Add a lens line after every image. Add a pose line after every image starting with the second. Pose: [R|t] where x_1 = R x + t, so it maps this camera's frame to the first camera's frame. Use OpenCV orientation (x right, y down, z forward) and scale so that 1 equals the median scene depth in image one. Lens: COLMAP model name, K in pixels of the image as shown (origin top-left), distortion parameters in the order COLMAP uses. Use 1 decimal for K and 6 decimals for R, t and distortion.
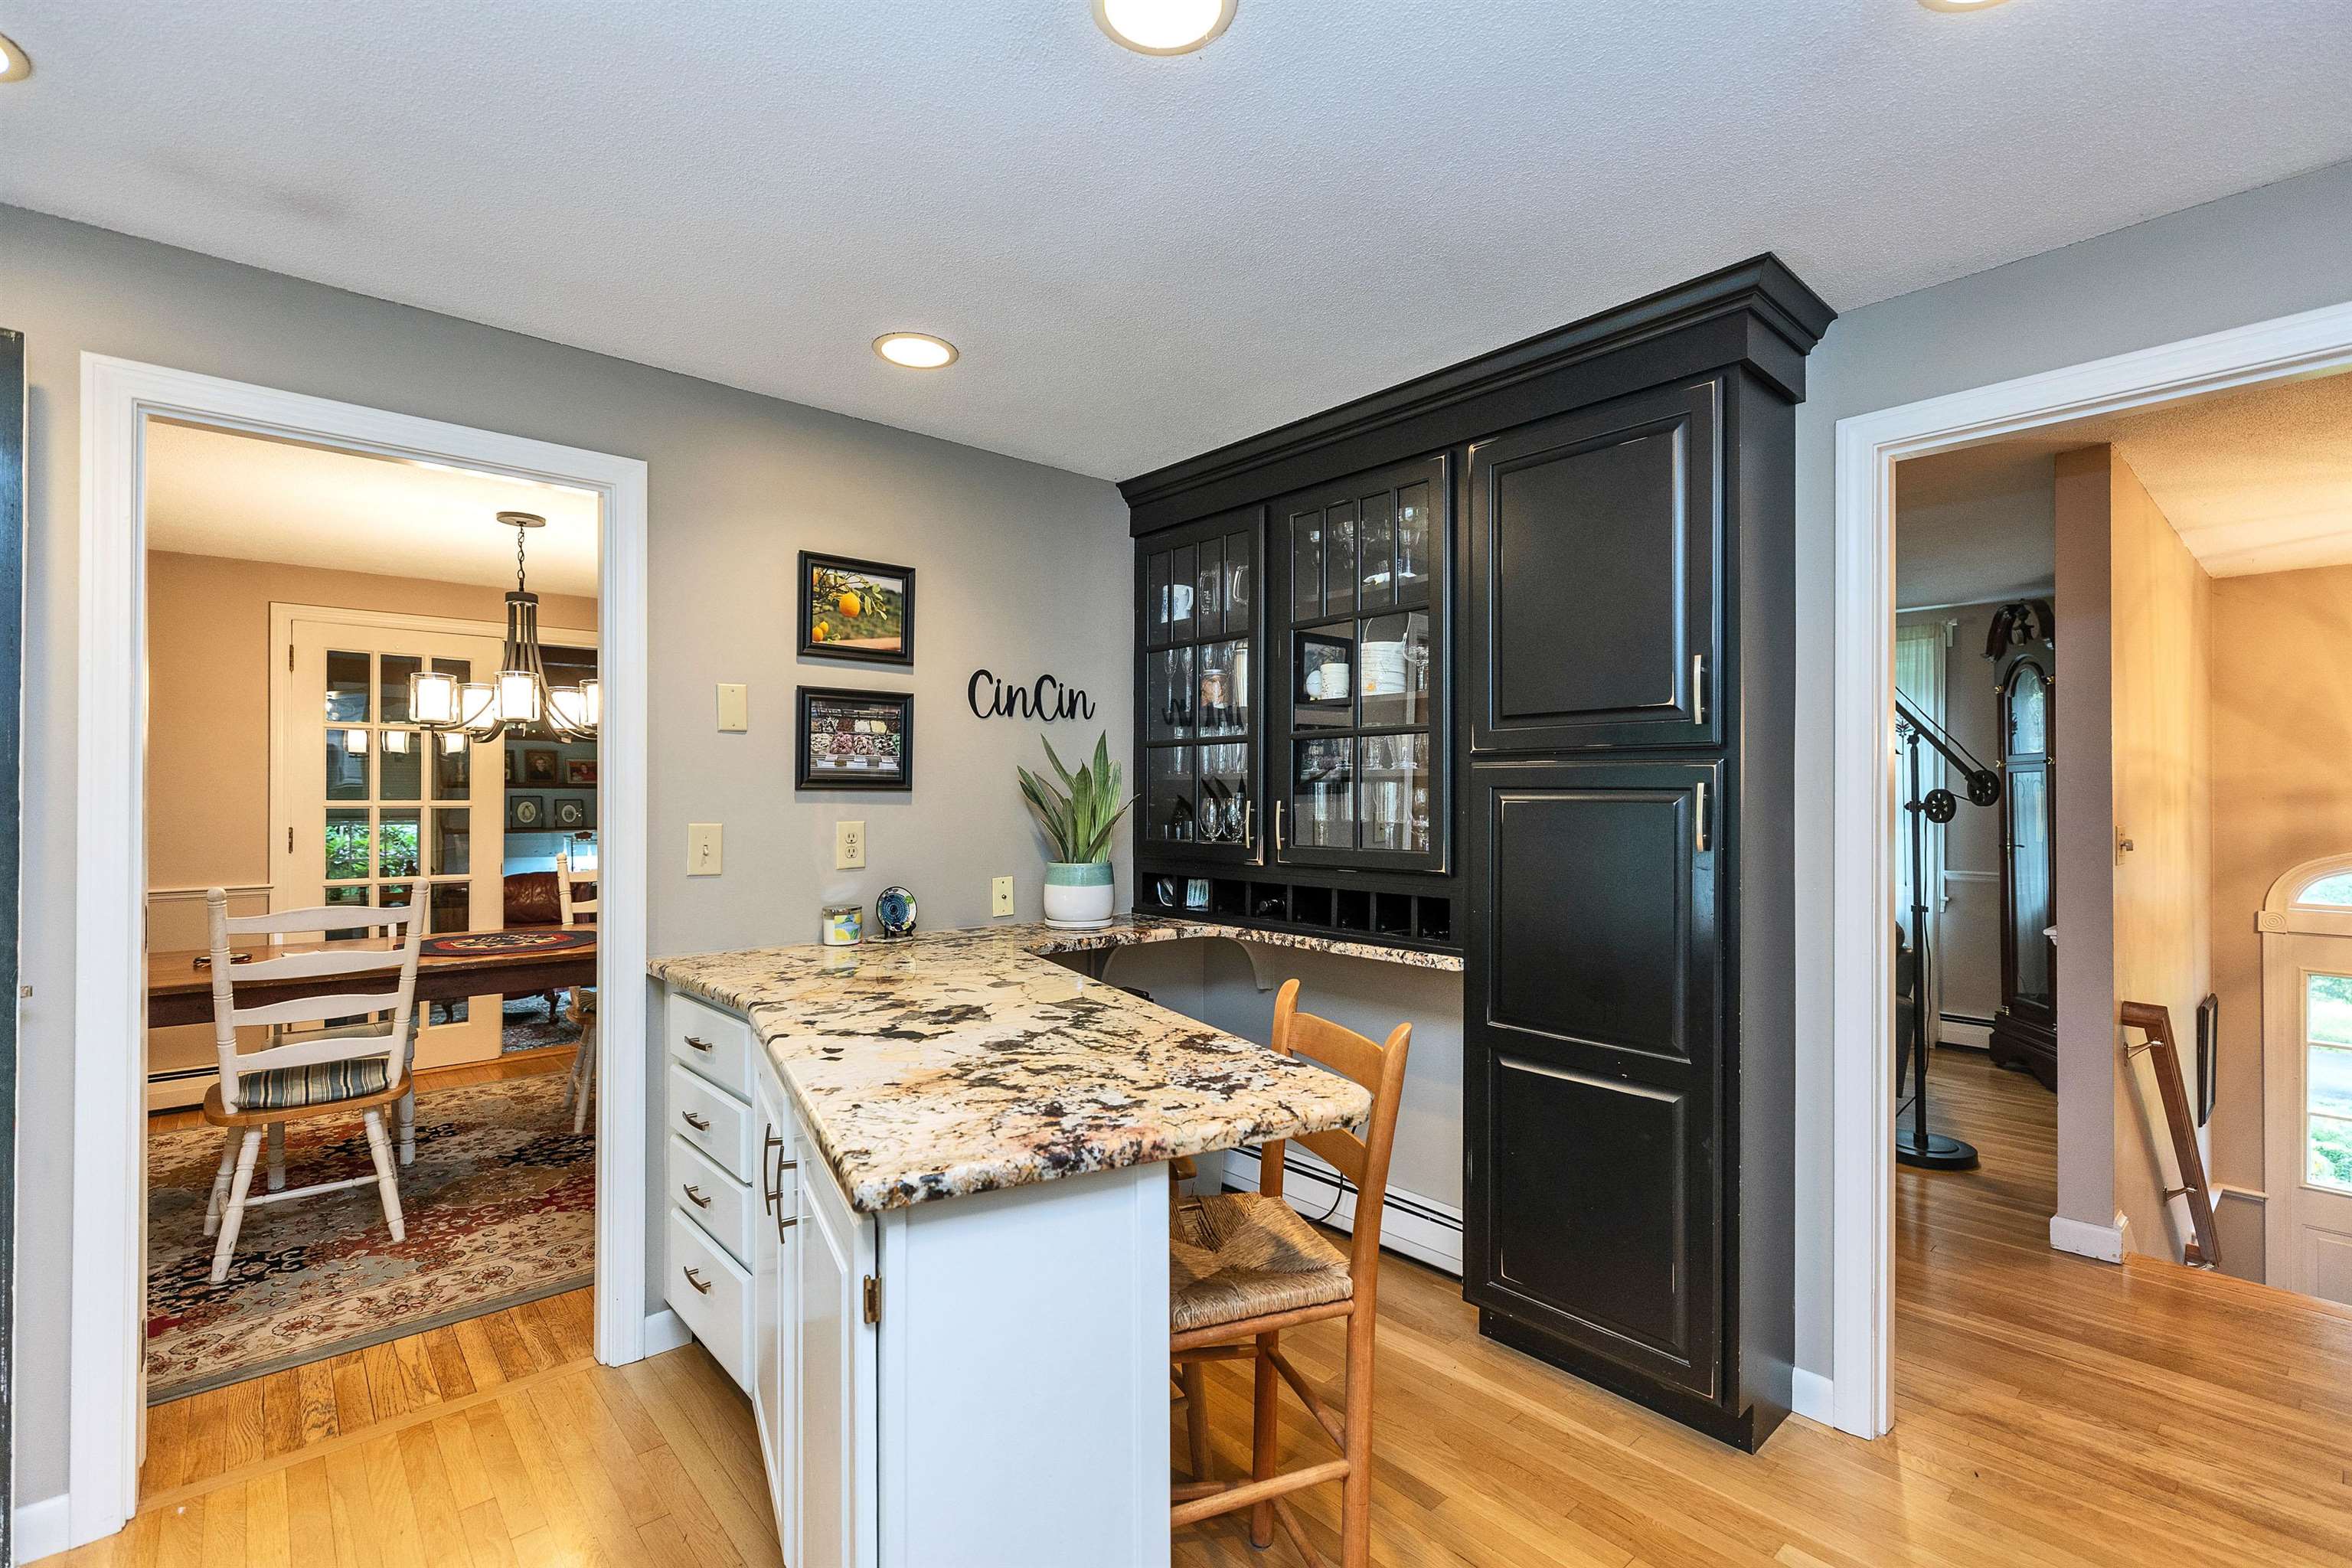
lens RADIAL K [[1048.5, 0, 1165.4], [0, 1048.5, 782.1], [0, 0, 1]] dist [0.001443, -0.000015]
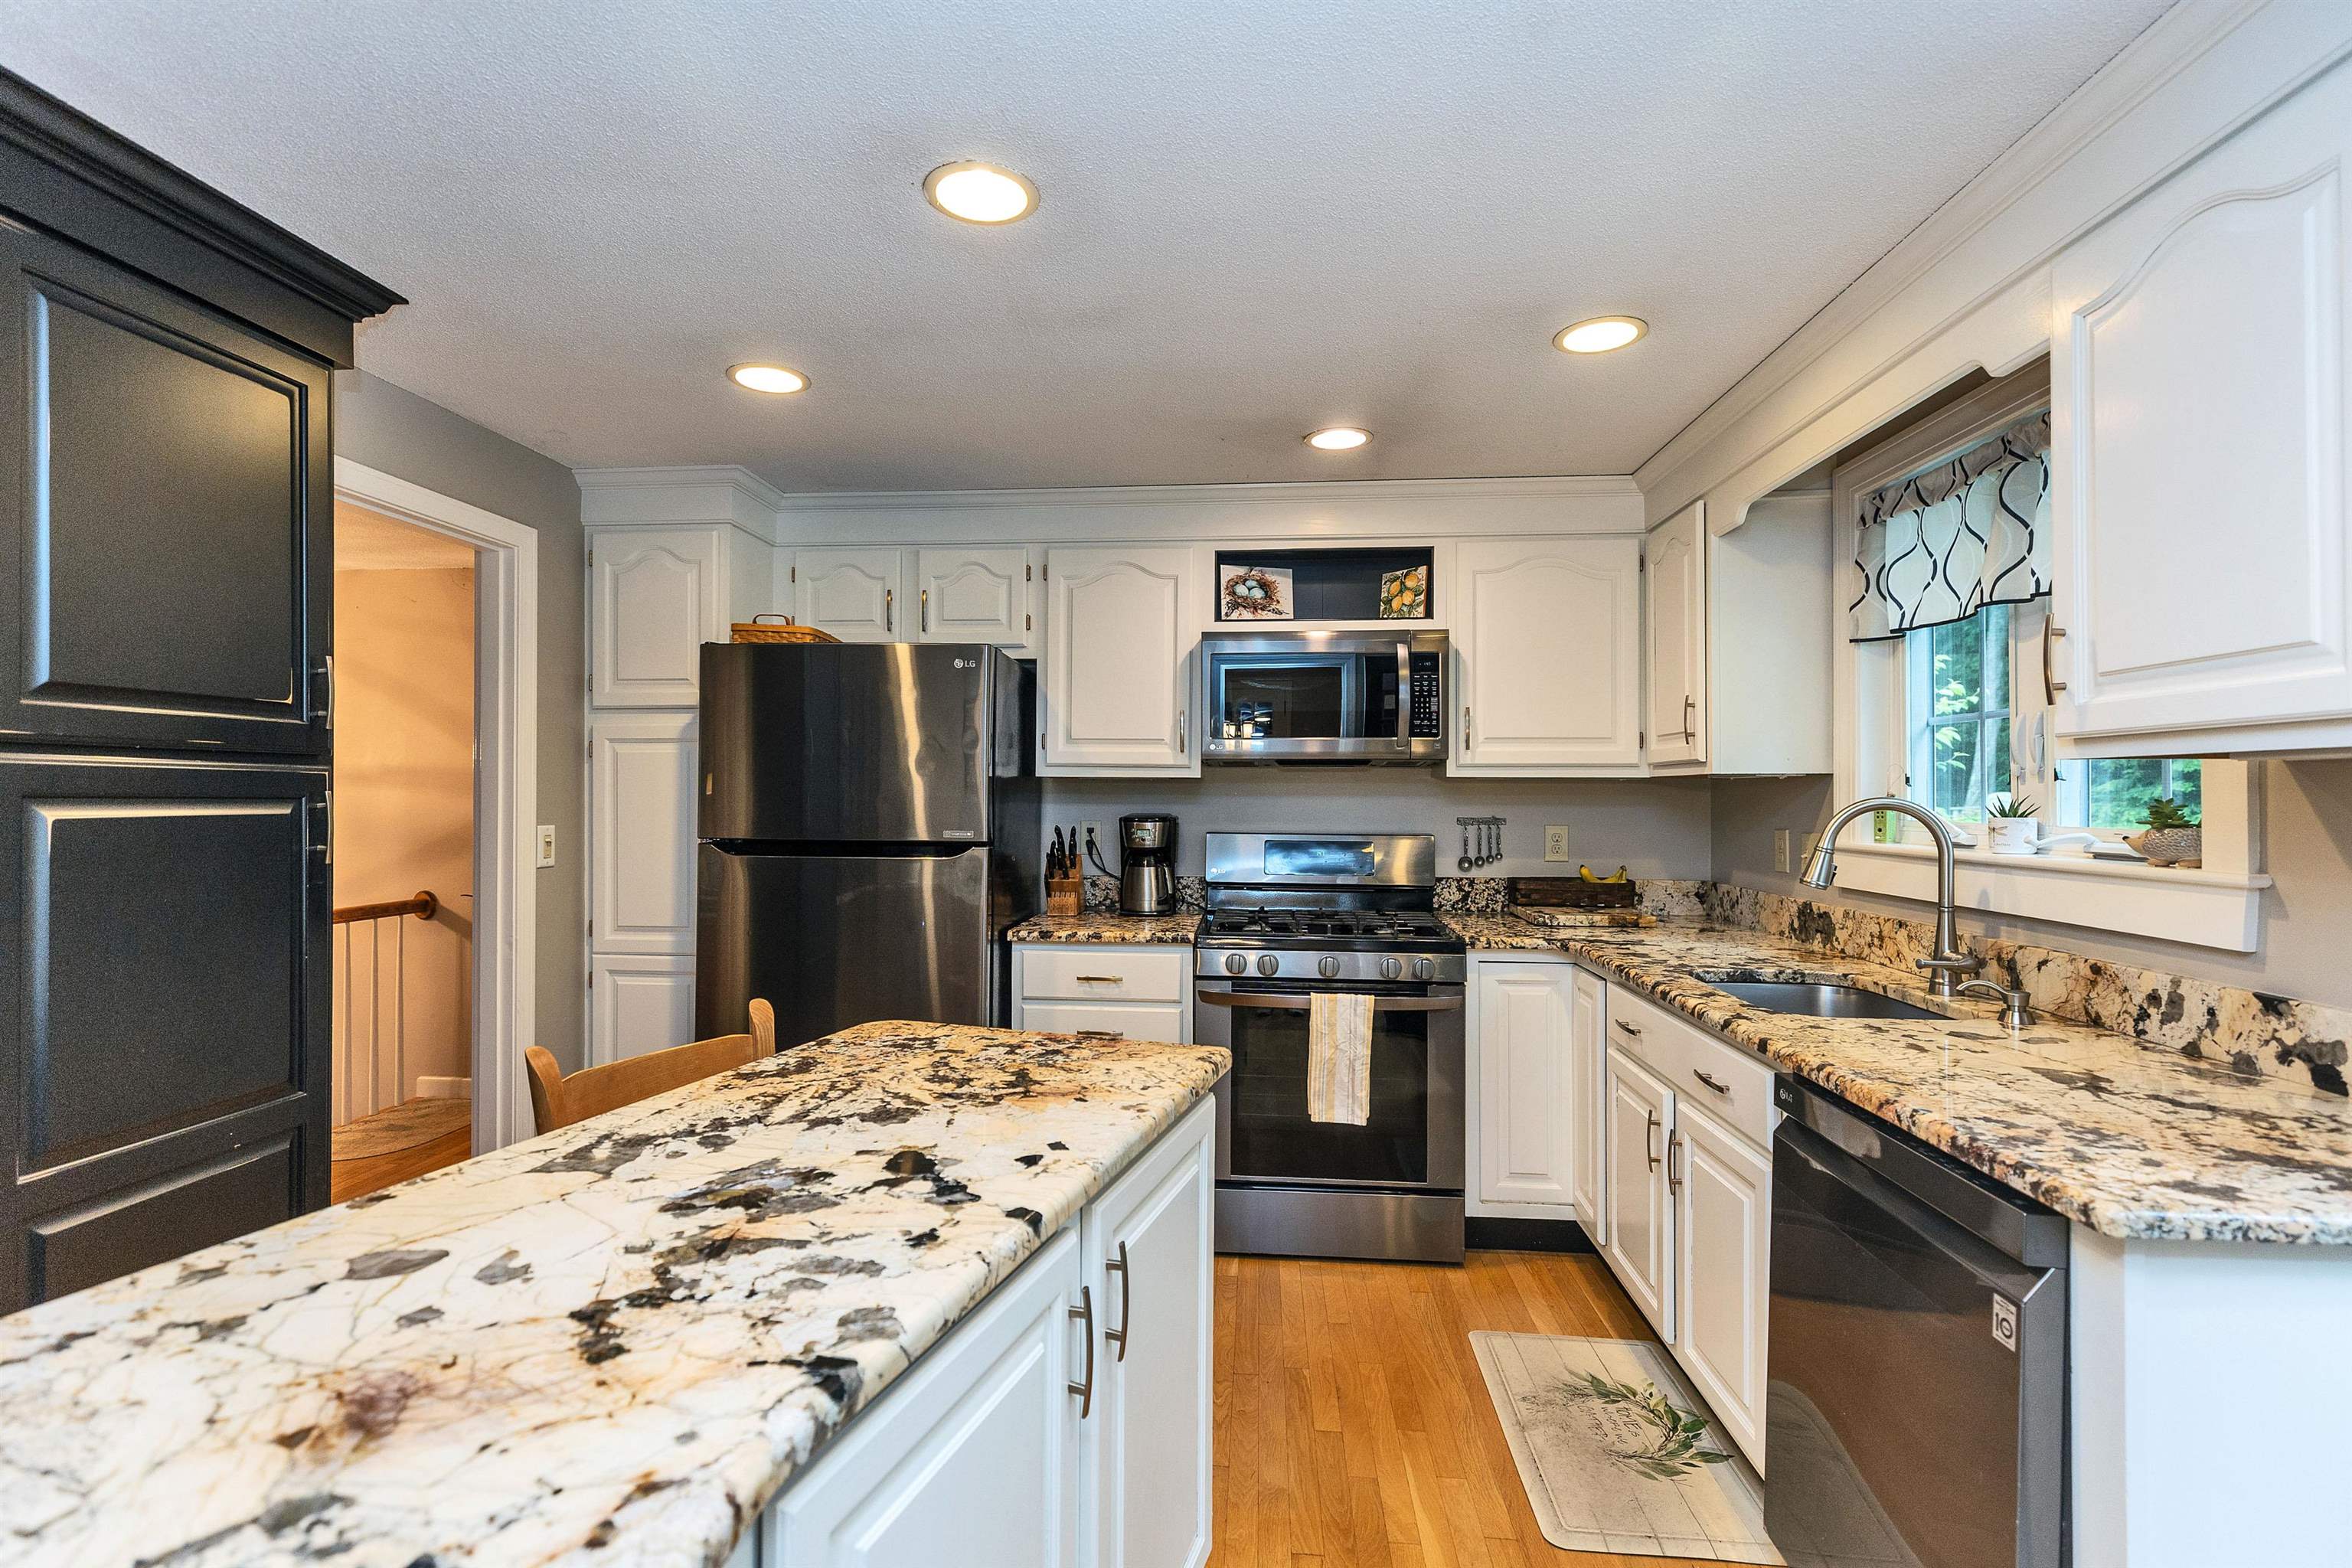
lens RADIAL K [[1048.5, 0, 1165.4], [0, 1048.5, 782.1], [0, 0, 1]] dist [0.001443, -0.000015]
pose [[-0.688713, 0.003944, 0.725023, -0.987434], [-0.010113, 0.999836, -0.015046, -0.001862], [-0.724963, -0.017695, -0.688560, 1.547683]]
